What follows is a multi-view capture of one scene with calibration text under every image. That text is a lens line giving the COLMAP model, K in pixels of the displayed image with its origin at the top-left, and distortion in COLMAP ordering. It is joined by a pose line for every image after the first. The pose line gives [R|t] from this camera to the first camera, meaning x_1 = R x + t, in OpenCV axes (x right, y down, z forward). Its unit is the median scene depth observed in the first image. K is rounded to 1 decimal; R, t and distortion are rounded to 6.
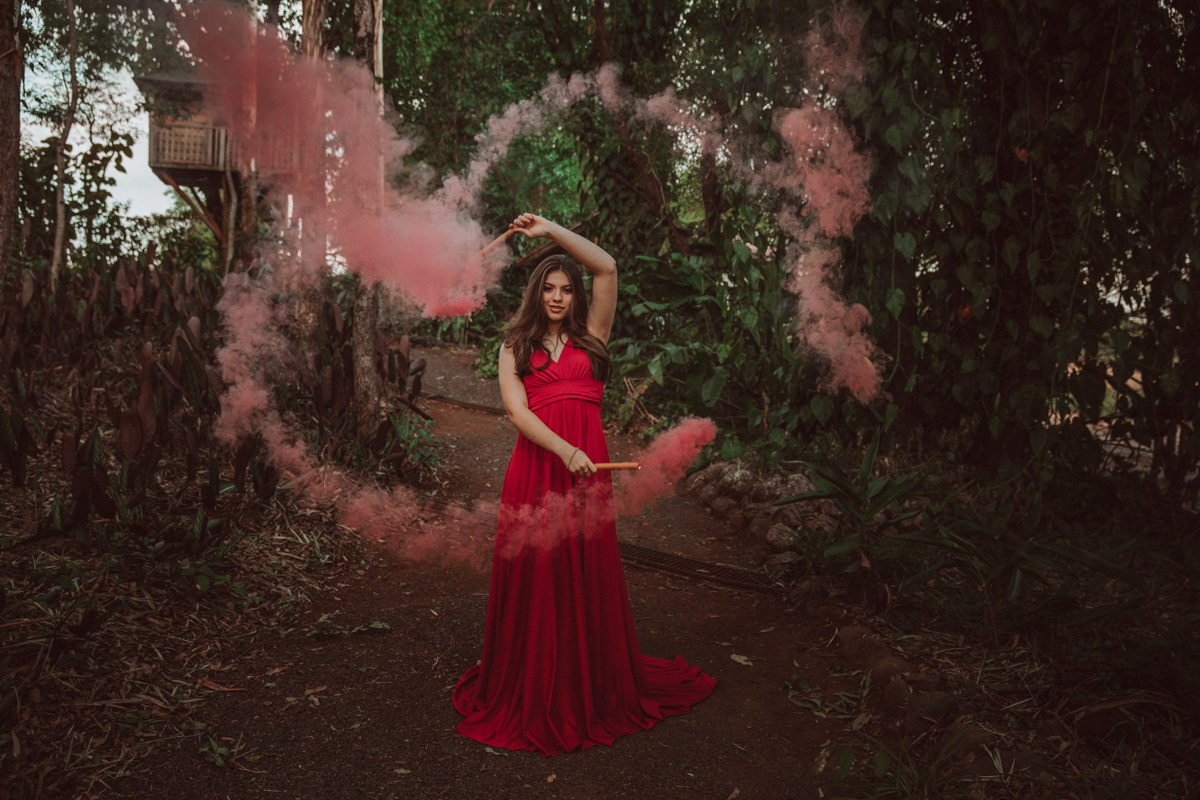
lens RADIAL K [[1148.1, 0, 600.0], [0, 1148.1, 400.0], [0, 0, 1]] dist [-0.069735, 0.142421]
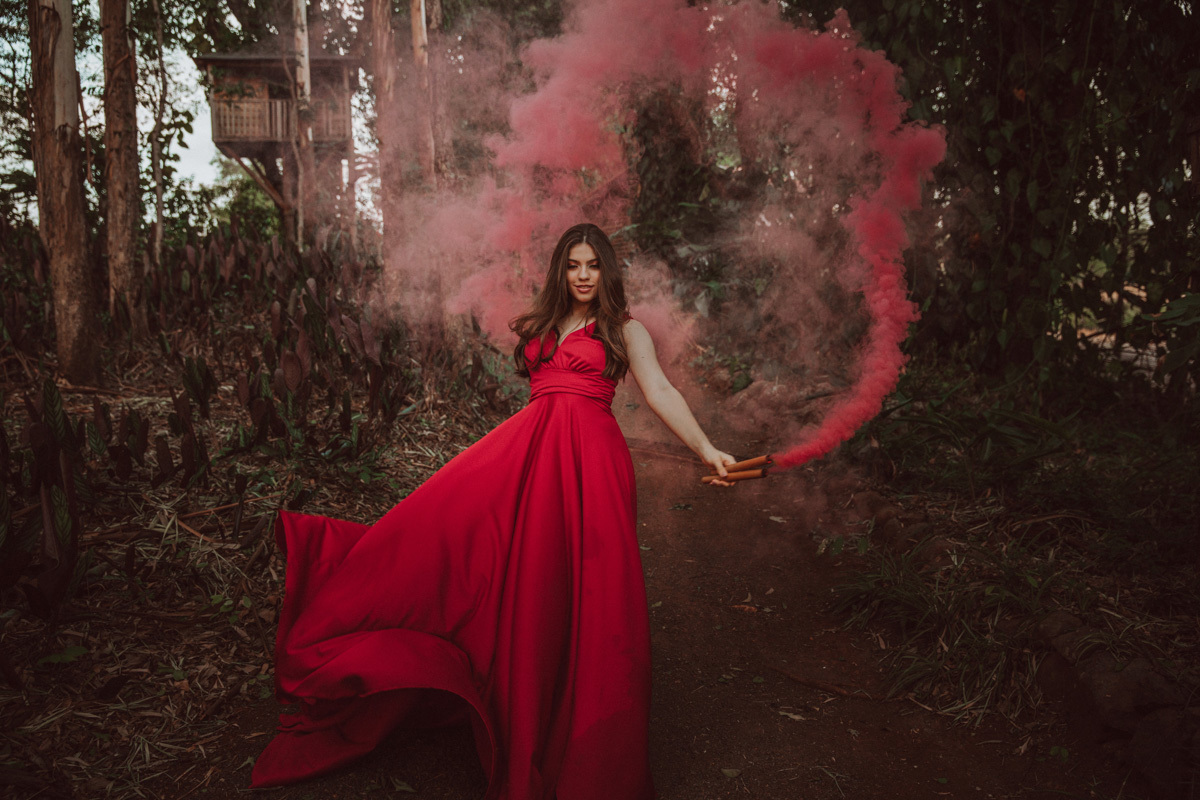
lens RADIAL K [[1087.0, 0, 600.0], [0, 1087.0, 400.0], [0, 0, 1]] dist [-0.051279, 0.104403]
pose [[0.997629, -0.048598, -0.048737, -0.004450], [0.051148, 0.997310, 0.052507, 0.007614], [0.046054, -0.054875, 0.997431, -0.096222]]
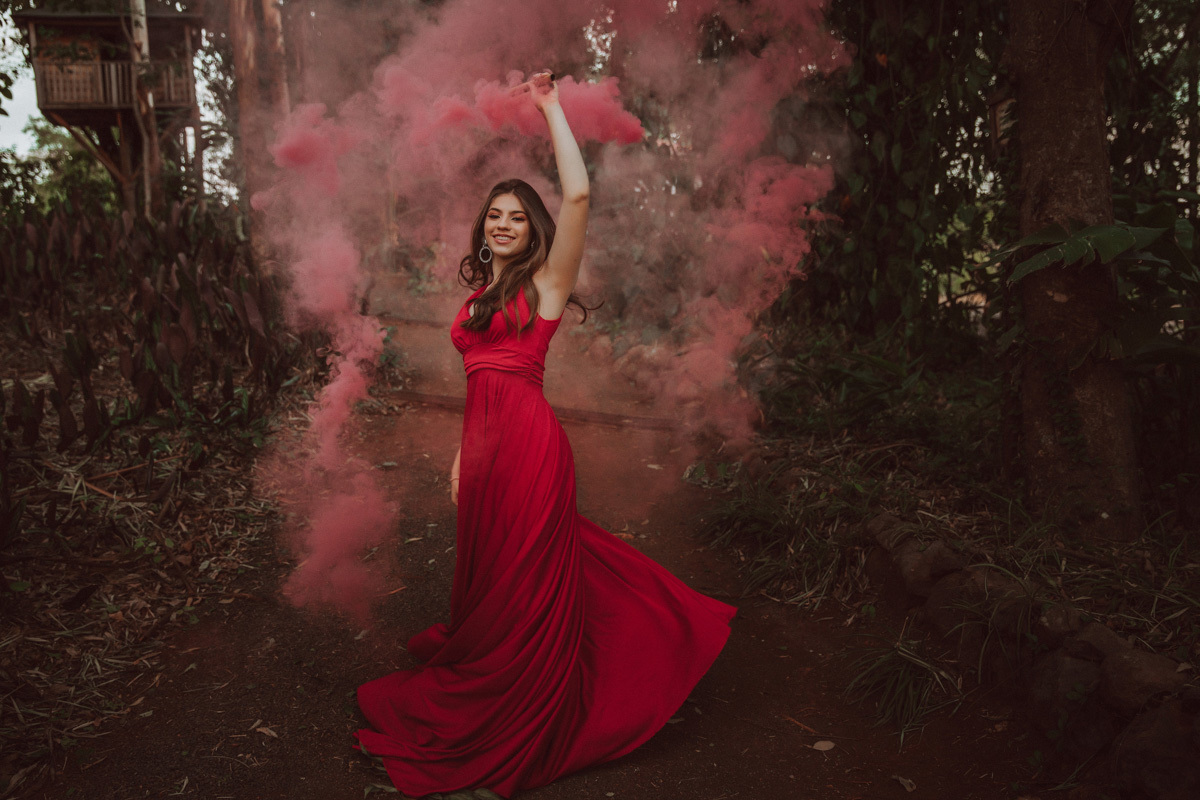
lens RADIAL K [[1148.1, 0, 600.0], [0, 1148.1, 400.0], [0, 0, 1]] dist [-0.069735, 0.142421]
pose [[0.995086, -0.082487, 0.054772, -0.004700], [0.078078, 0.993870, 0.078264, 0.014376], [-0.060892, -0.073603, 0.995427, -0.155994]]
